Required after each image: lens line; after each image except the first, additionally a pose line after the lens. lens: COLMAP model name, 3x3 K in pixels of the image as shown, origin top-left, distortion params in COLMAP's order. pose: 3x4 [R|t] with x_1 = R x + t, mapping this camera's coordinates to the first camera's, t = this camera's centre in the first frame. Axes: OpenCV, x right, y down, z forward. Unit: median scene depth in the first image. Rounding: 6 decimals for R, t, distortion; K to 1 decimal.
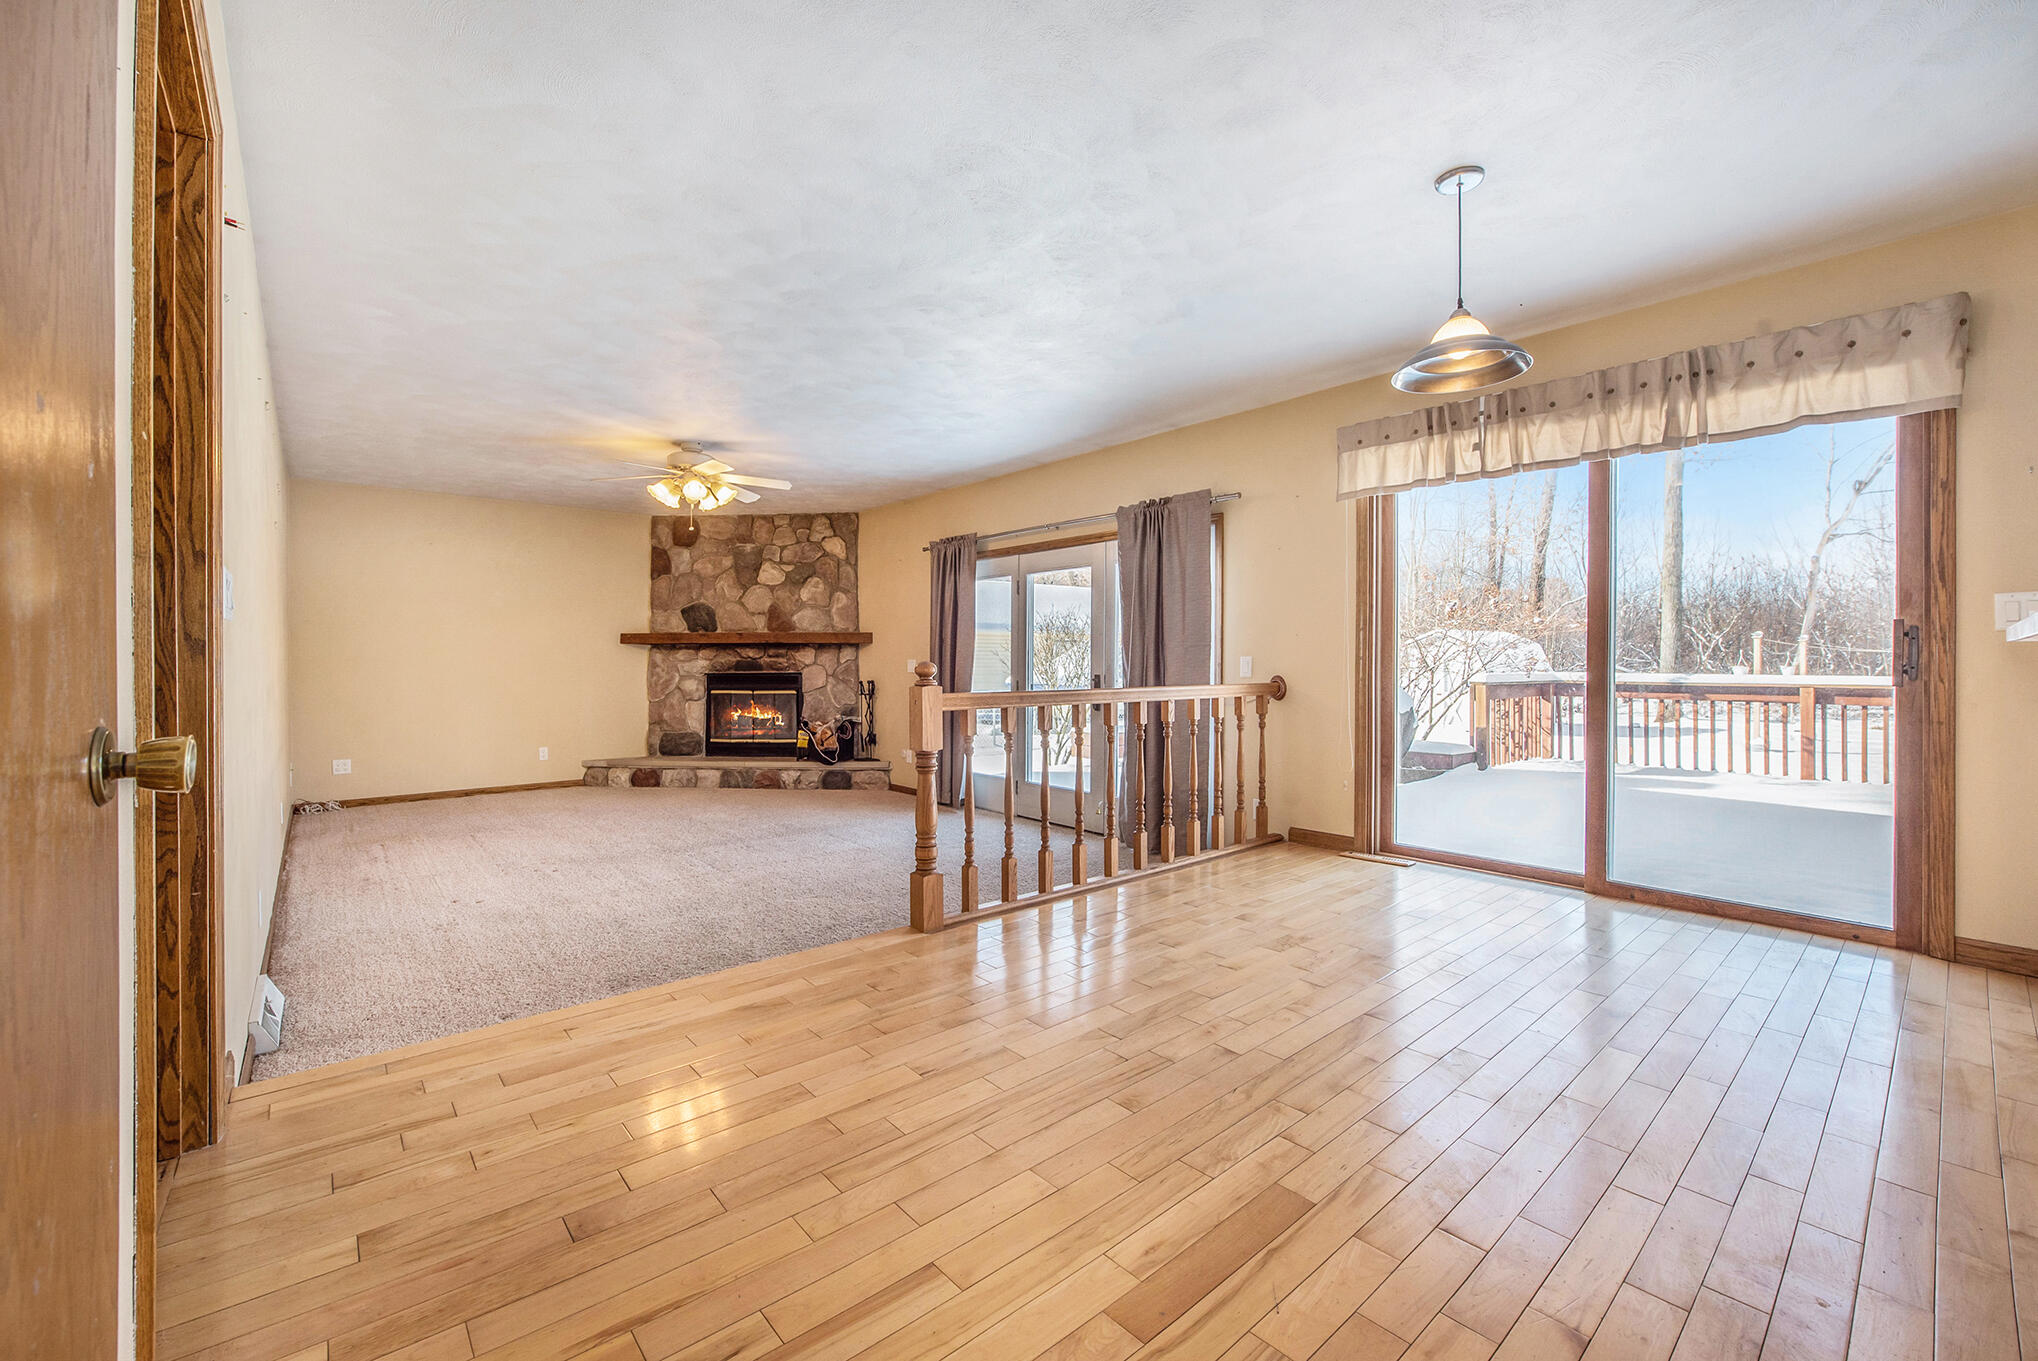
lens RADIAL K [[821.5, 0, 1019.0], [0, 821.5, 680.5], [0, 0, 1]] dist [0.000087, -0.000035]
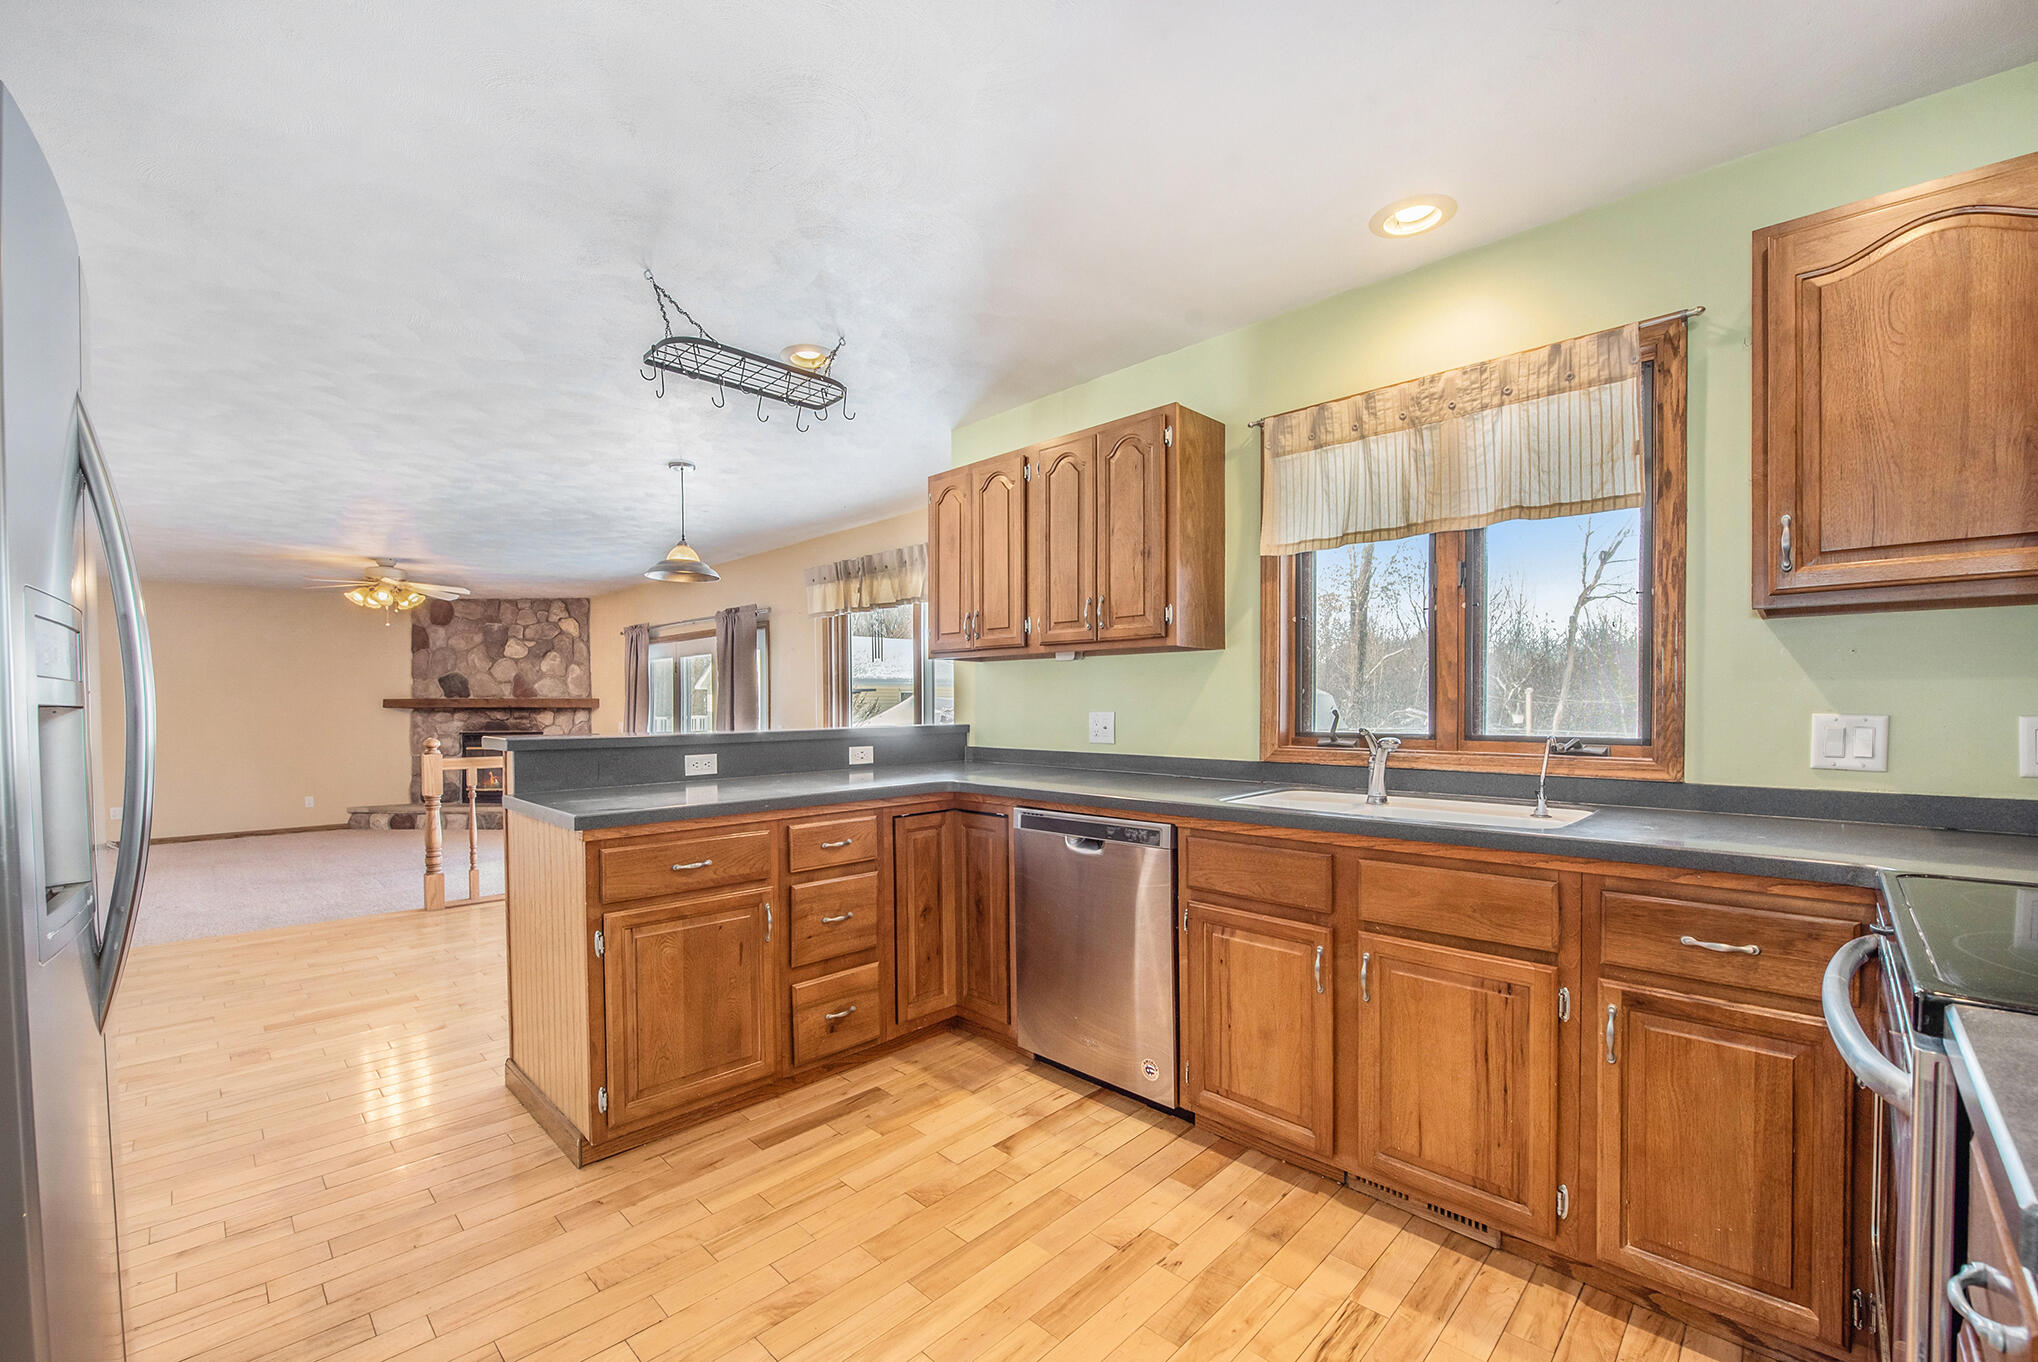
lens RADIAL K [[828.4, 0, 1018.4], [0, 828.4, 733.4], [0, 0, 1]] dist [0.000883, 0.000034]
pose [[0.997439, -0.005536, 0.071308, 0.338001], [0.004775, 0.999930, 0.010841, -0.017017], [-0.071363, -0.010472, 0.997395, -0.249067]]
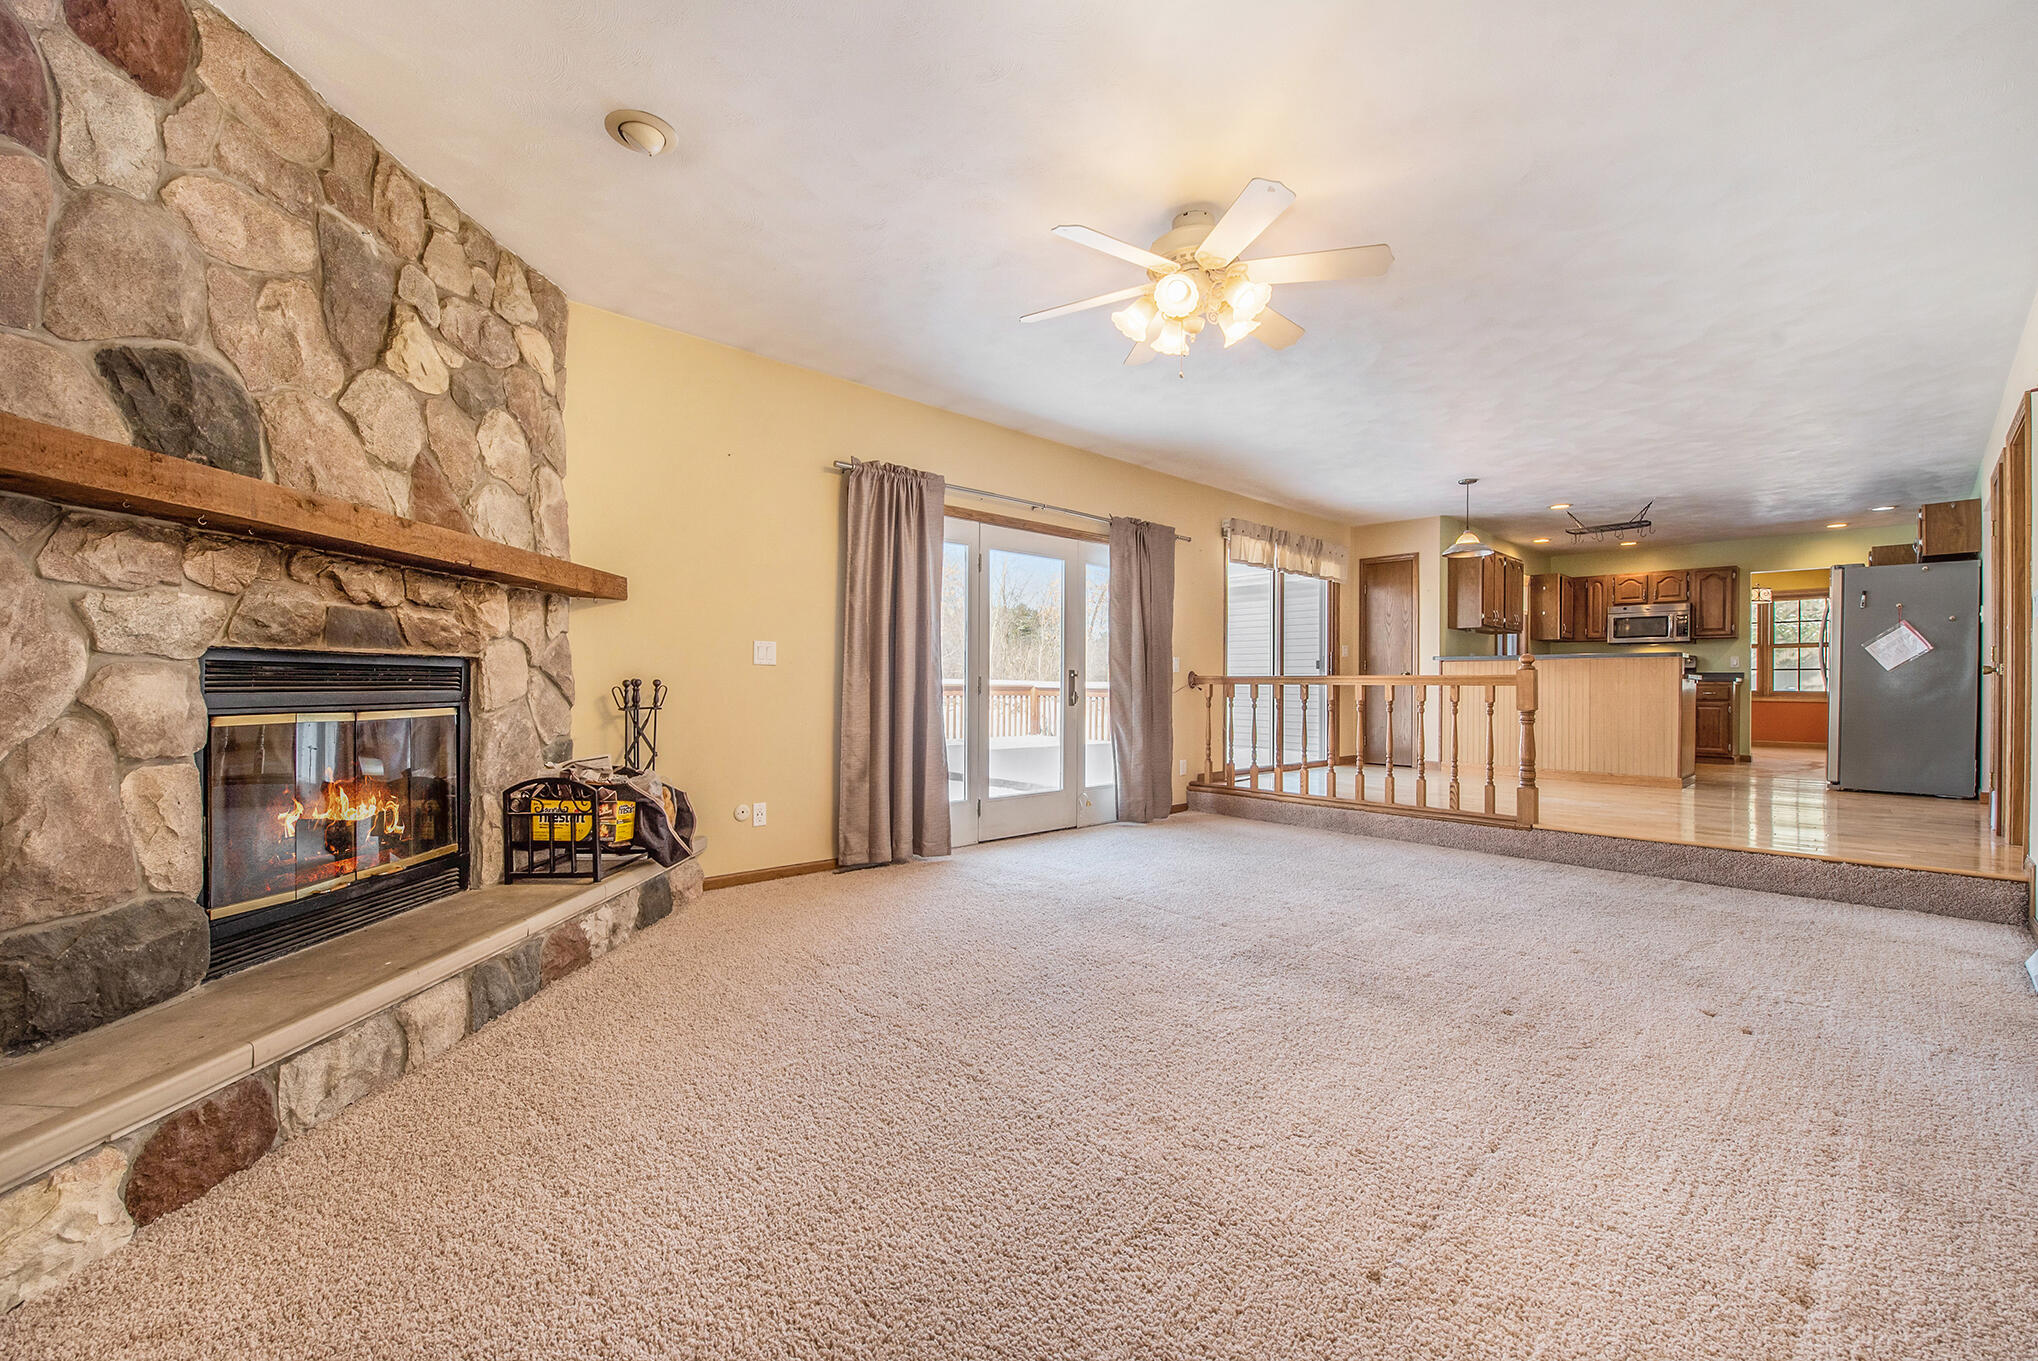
lens RADIAL K [[845.0, 0, 945.0], [0, 845.0, 680.5], [0, 0, 1]] dist [-0.002219, -0.000109]
pose [[0.005925, 0.002634, 0.999979, -0.642455], [0.011904, 0.999925, -0.002705, 0.004900], [-0.999912, 0.011920, 0.005893, 0.788395]]
